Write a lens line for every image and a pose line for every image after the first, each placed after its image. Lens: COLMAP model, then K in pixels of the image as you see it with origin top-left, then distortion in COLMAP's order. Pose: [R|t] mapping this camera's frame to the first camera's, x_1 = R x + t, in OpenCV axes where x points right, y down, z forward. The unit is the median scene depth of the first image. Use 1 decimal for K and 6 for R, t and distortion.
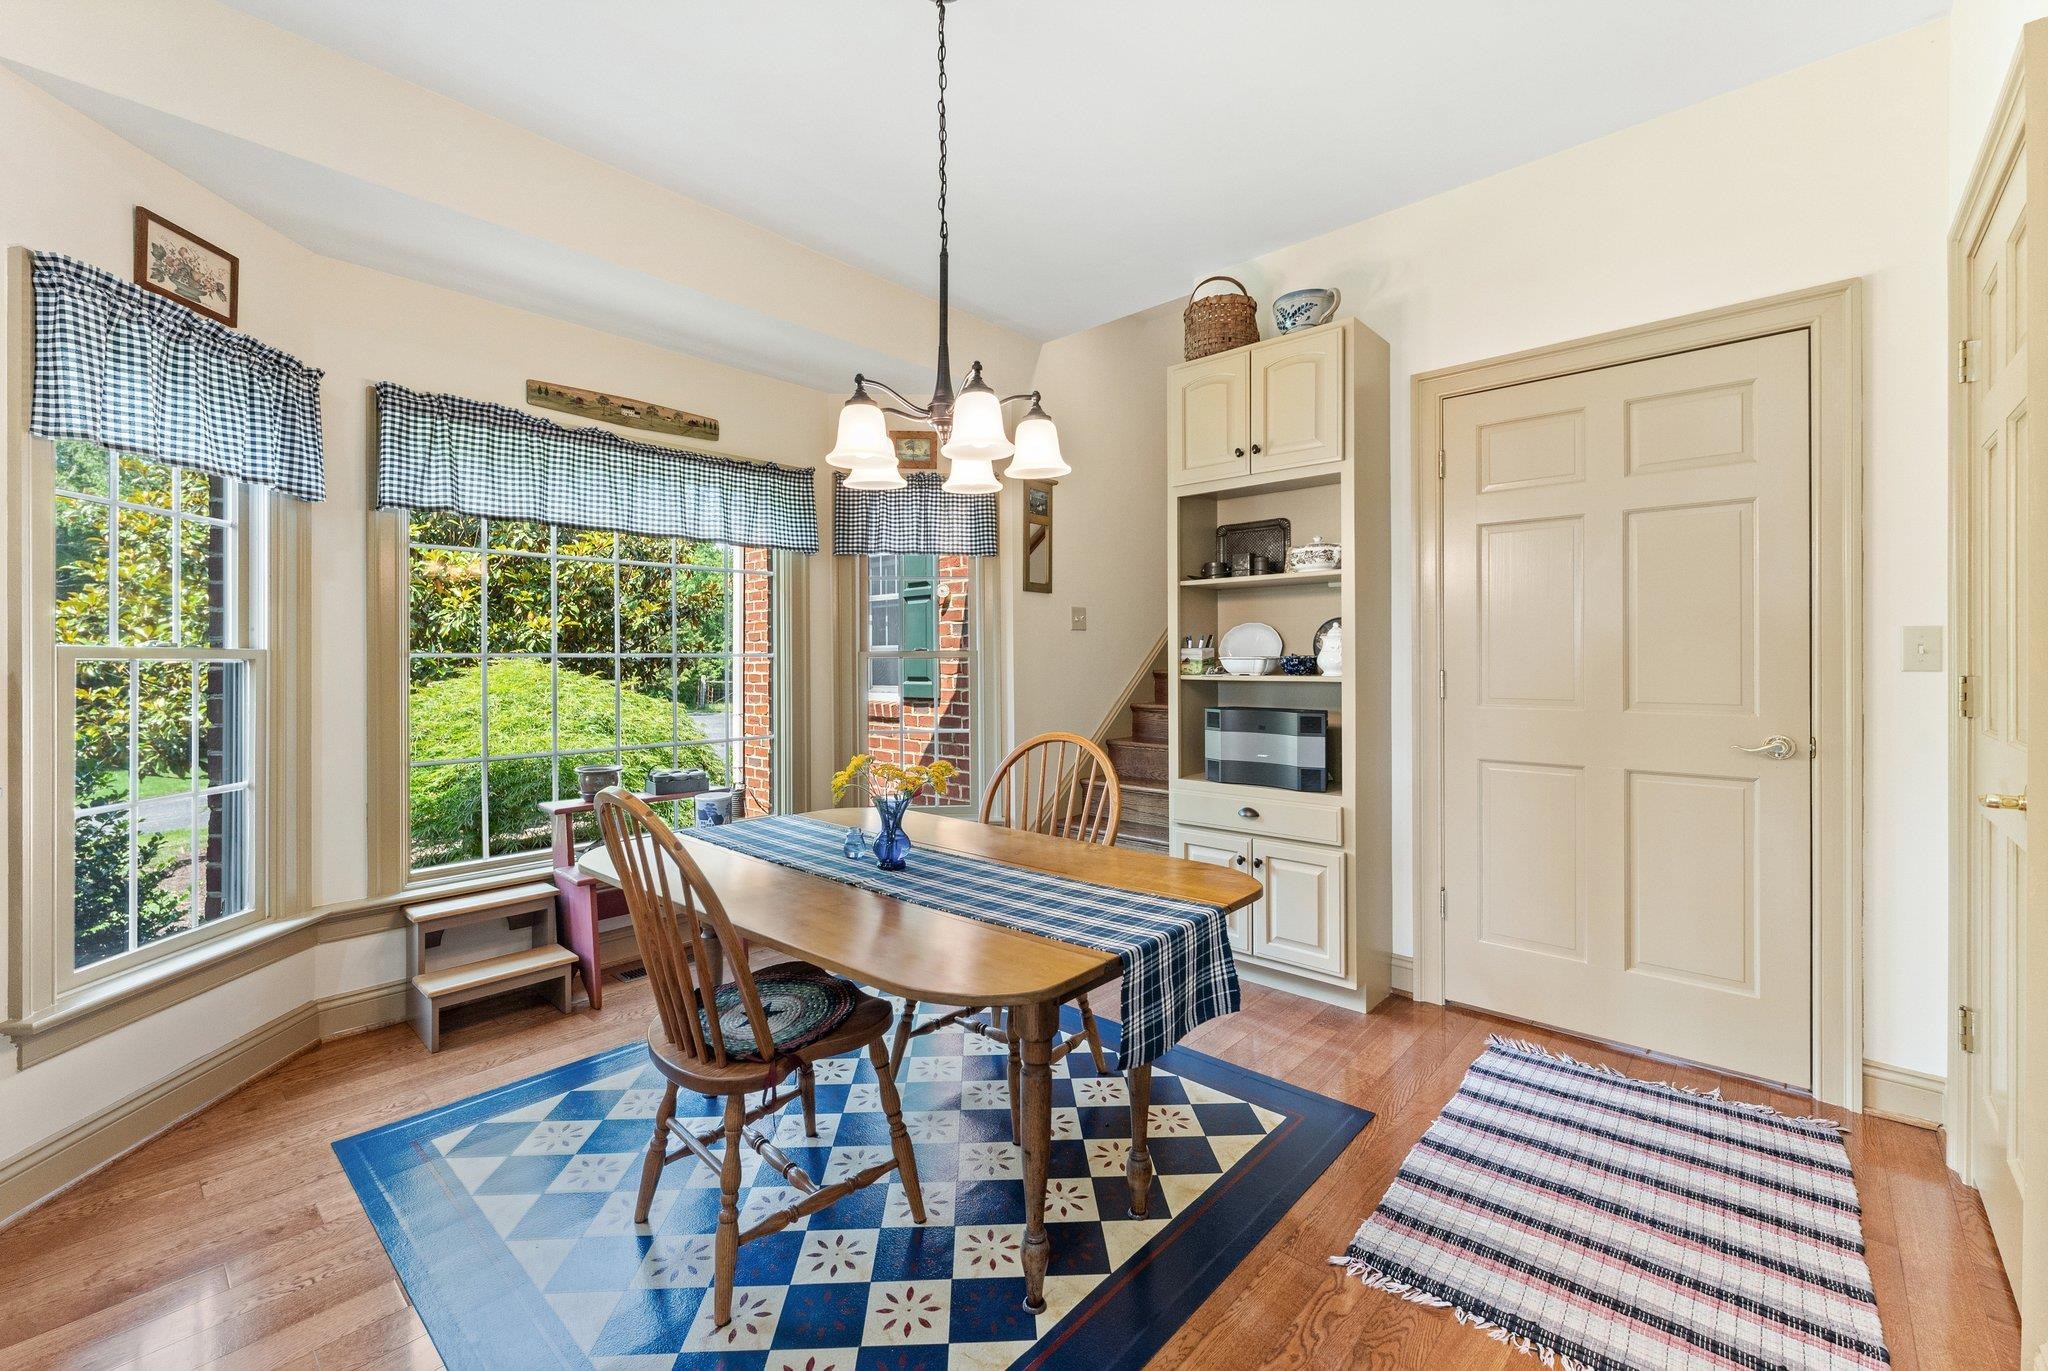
lens RADIAL K [[850.0, 0, 1022.2], [0, 850.0, 656.6], [0, 0, 1]] dist [0.003248, 0.000318]
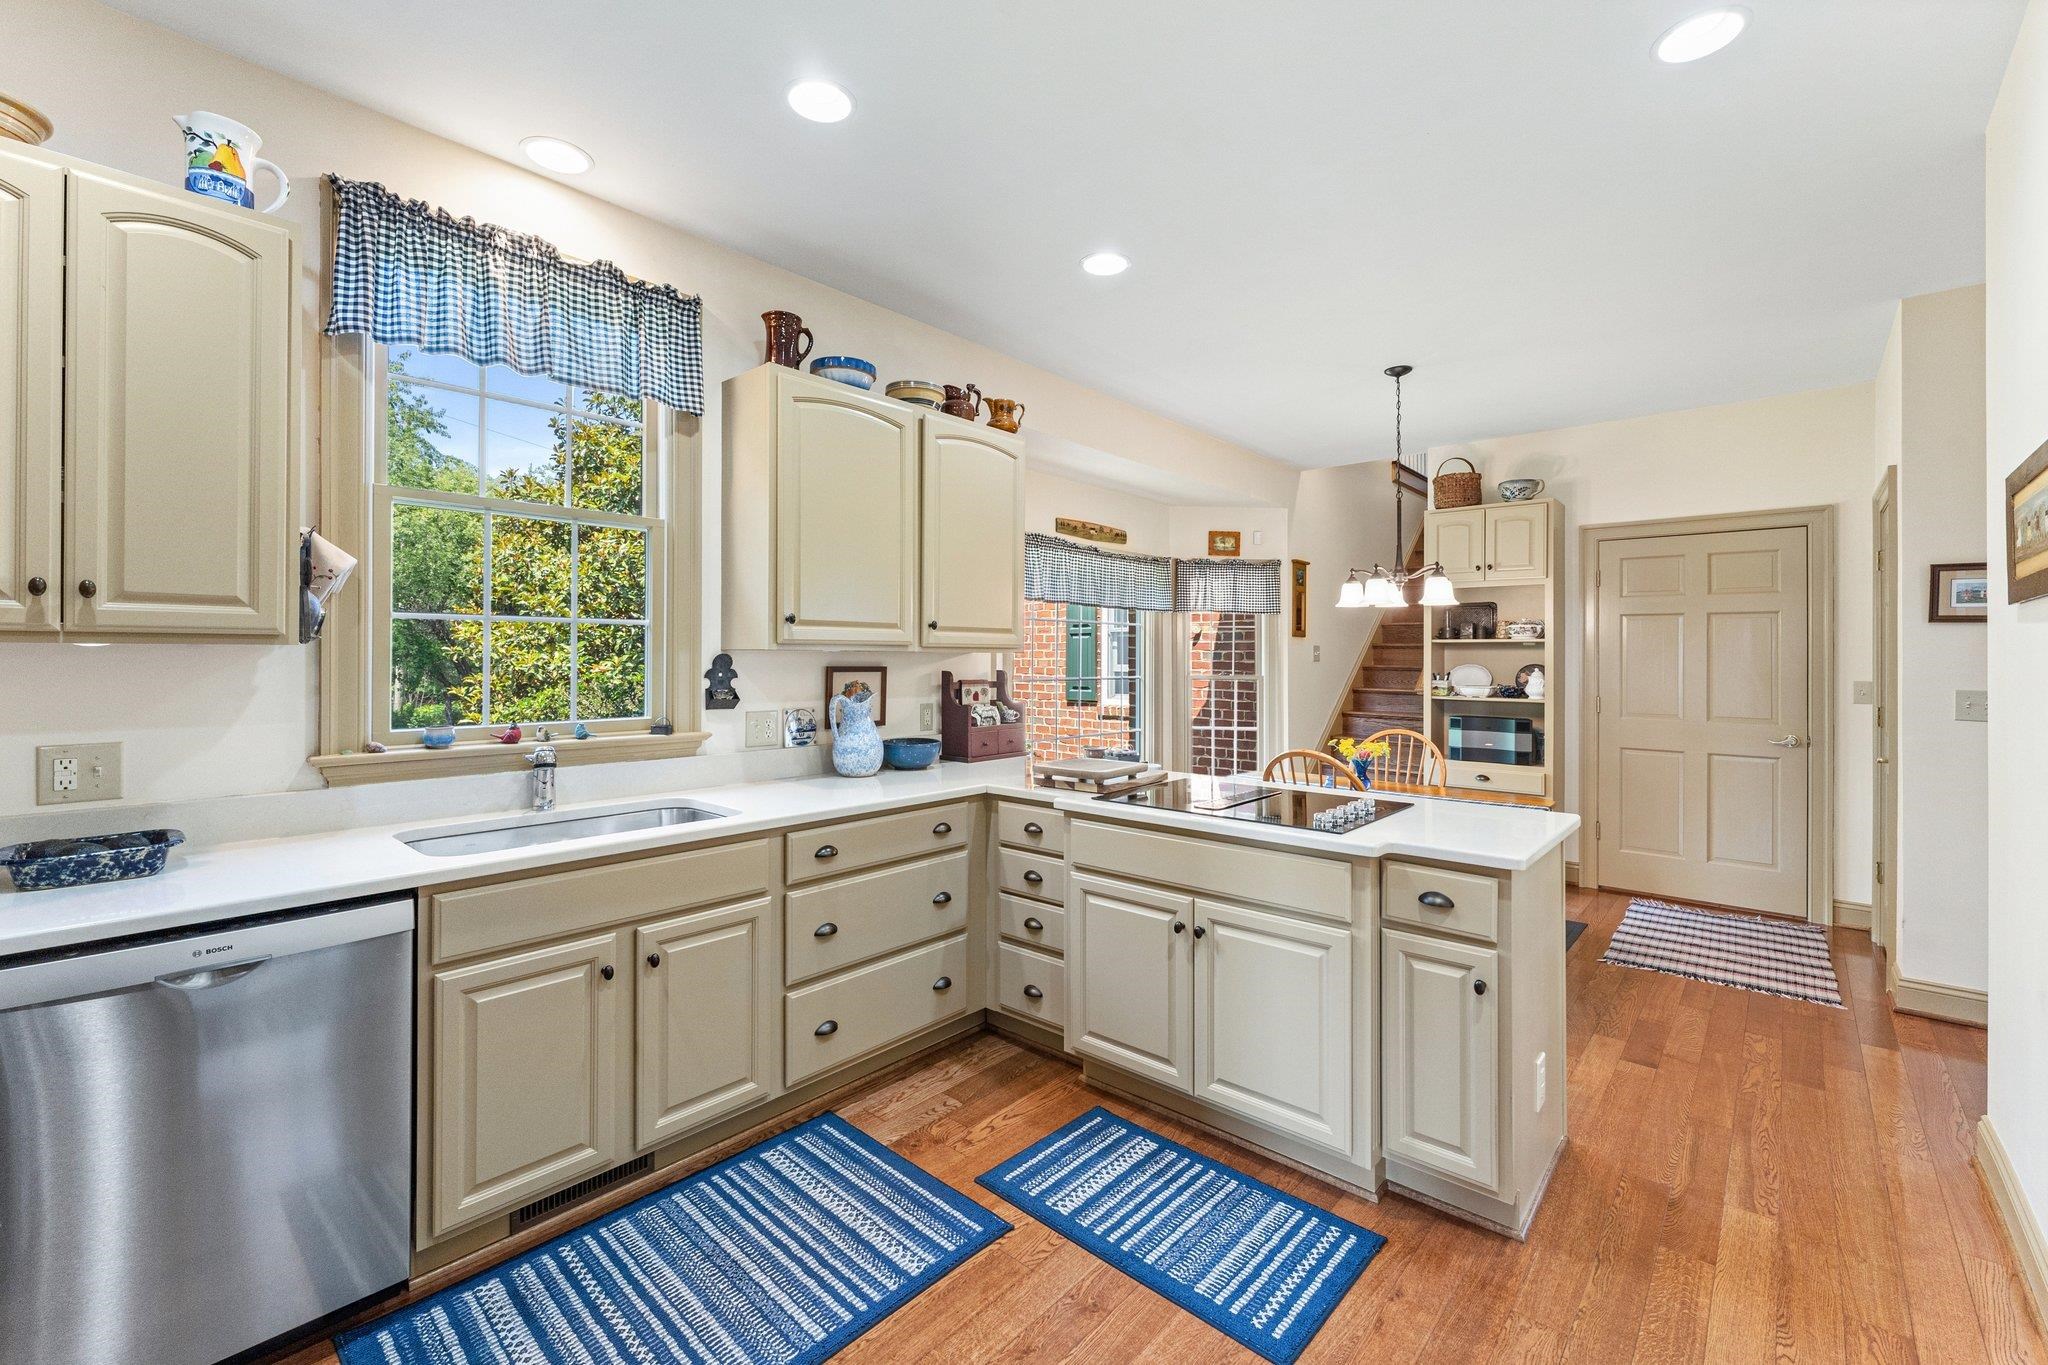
lens RADIAL K [[845.4, 0, 1026.8], [0, 845.4, 650.0], [0, 0, 1]] dist [0.001104, 0.000049]
pose [[0.999857, 0.011719, 0.012185, -0.699417], [-0.011619, 0.999898, -0.008247, -0.050896], [-0.012281, 0.008104, 0.999892, -0.722143]]
